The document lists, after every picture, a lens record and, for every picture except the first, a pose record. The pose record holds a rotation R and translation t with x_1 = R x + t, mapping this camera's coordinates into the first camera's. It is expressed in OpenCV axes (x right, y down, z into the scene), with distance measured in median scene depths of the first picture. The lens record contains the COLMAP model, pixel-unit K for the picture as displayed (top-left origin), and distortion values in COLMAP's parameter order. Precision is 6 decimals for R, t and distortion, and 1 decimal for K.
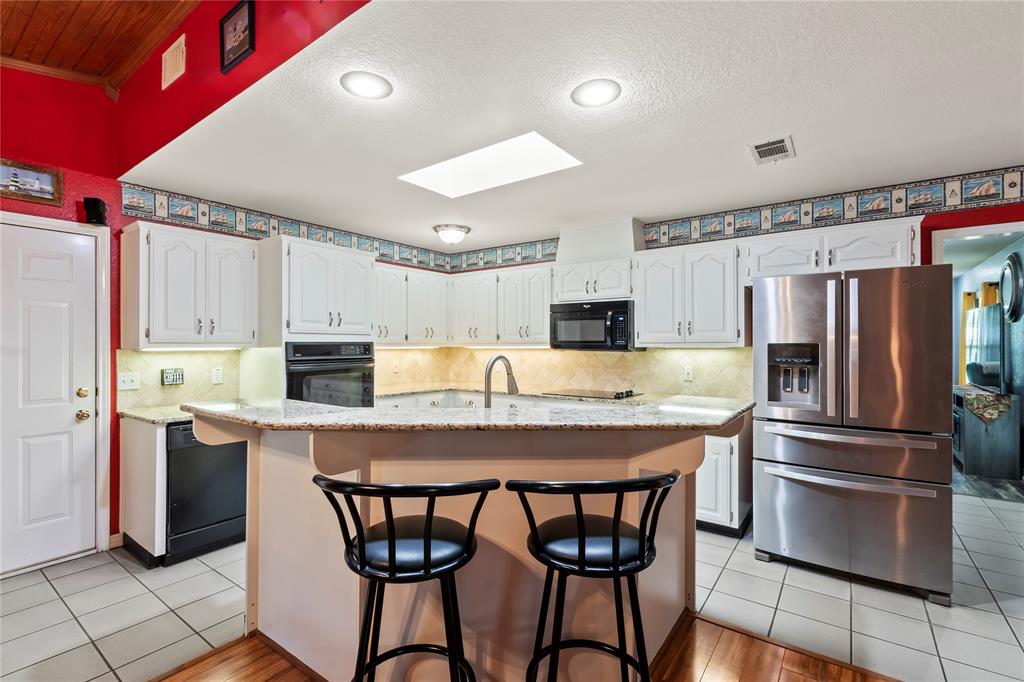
lens RADIAL K [[463.6, 0, 512.0], [0, 463.6, 341.0], [0, 0, 1]] dist [0.001549, 0.000097]
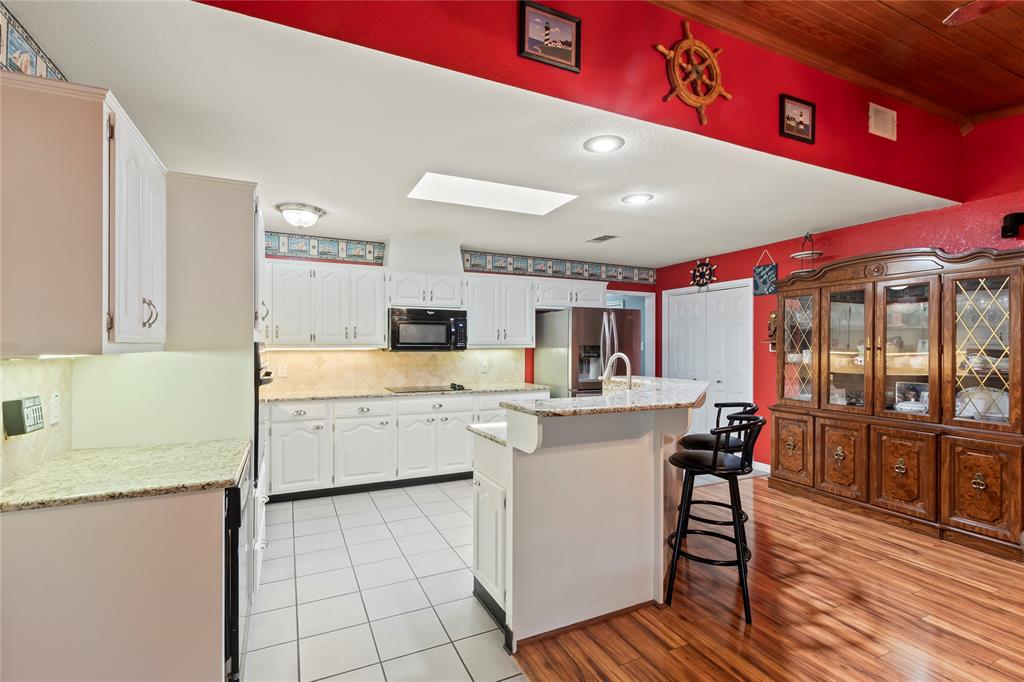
lens RADIAL K [[449.9, 0, 502.7], [0, 449.9, 344.6], [0, 0, 1]] dist [0.002061, 0.000149]
pose [[0.490847, 0.001489, 0.871245, -0.729525], [-0.005749, 0.999982, 0.001530, 0.001560], [-0.871227, -0.005760, 0.490847, 0.299676]]
